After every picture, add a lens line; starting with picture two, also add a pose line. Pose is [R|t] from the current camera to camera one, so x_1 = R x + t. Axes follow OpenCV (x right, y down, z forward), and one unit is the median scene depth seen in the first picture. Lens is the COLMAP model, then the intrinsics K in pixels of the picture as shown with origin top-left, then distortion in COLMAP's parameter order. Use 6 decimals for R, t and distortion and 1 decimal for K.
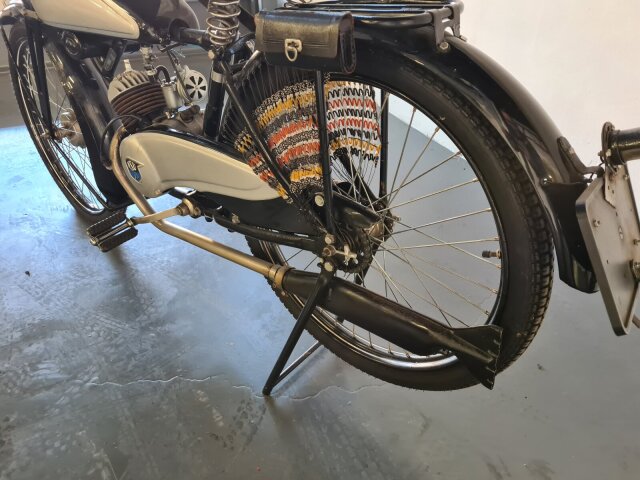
lens RADIAL K [[490.6, 0, 325.3], [0, 490.6, 237.8], [0, 0, 1]] dist [0.028079, -0.004813]
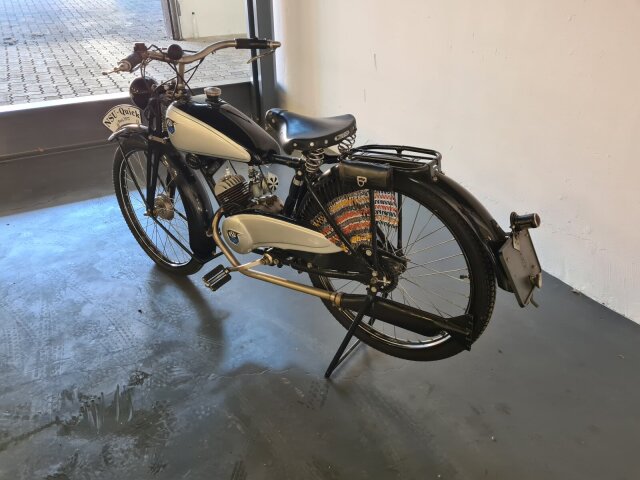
lens RADIAL K [[490.6, 0, 316.3], [0, 490.6, 244.2], [0, 0, 1]] dist [0.028079, -0.004813]
pose [[0.997701, -0.050369, 0.045335, -0.247968], [0.053352, 0.996312, -0.067207, 0.004064], [-0.041782, 0.069471, 0.996709, -0.696661]]
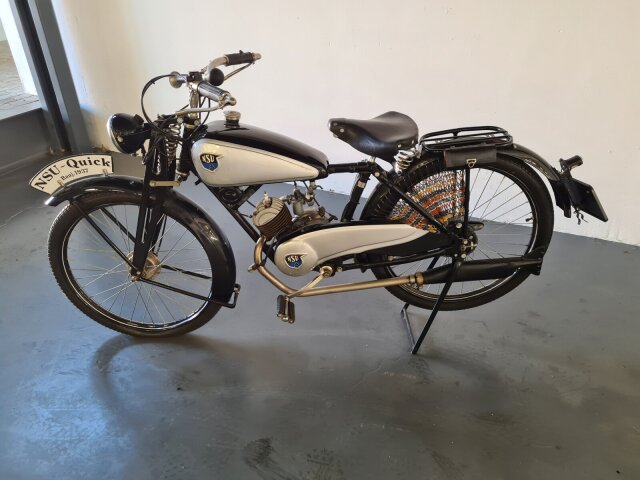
lens RADIAL K [[490.6, 0, 317.1], [0, 490.6, 238.1], [0, 0, 1]] dist [0.028079, -0.004813]
pose [[0.751468, -0.347969, 0.560548, -1.420137], [0.382307, 0.922093, 0.059884, -0.327842], [-0.537715, 0.169300, 0.825954, -0.327936]]
